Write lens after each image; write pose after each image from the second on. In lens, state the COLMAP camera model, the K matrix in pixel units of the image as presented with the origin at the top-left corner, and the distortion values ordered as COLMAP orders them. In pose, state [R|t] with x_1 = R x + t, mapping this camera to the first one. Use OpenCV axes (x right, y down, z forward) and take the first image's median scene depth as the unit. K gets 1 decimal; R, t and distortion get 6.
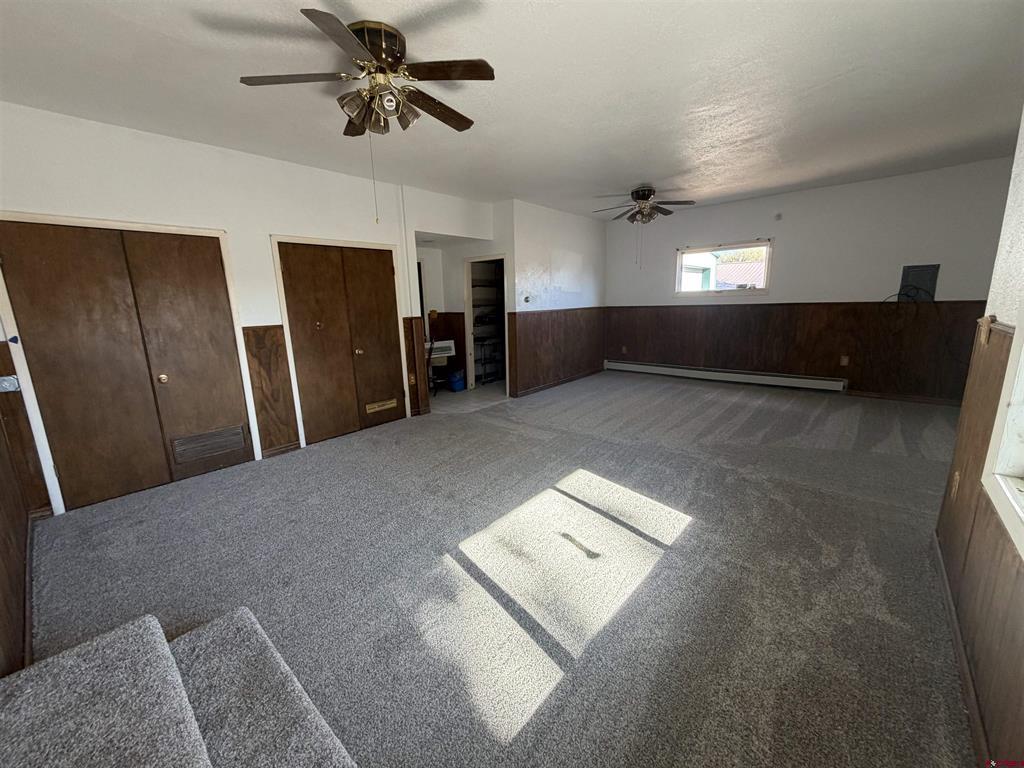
lens RADIAL K [[406.4, 0, 511.2], [0, 406.4, 387.0], [0, 0, 1]] dist [-0.000893, 0.000104]
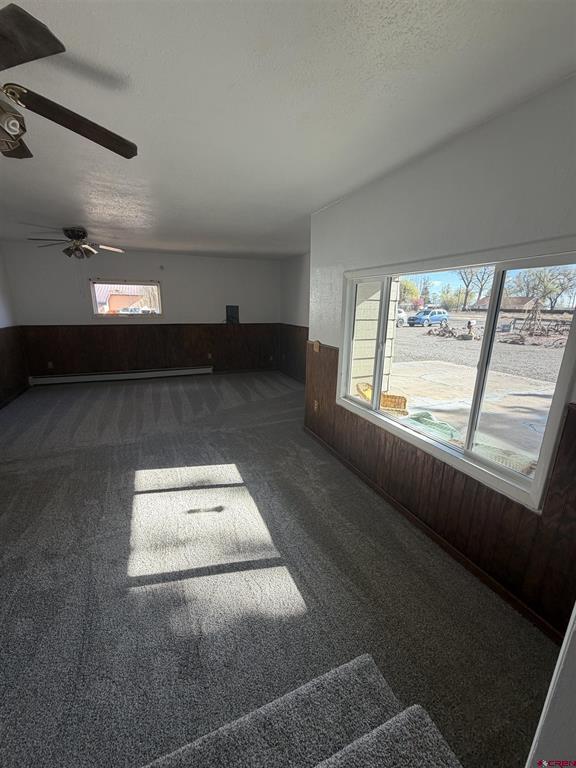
lens RADIAL K [[304.8, 0, 288.0], [0, 304.8, 384.0], [0, 0, 1]] dist [-0.000893, 0.000104]
pose [[0.428951, -0.187093, 0.883740, -0.419447], [0.160077, 0.978577, 0.129472, -0.107410], [-0.889031, 0.085929, 0.449711, 0.162584]]
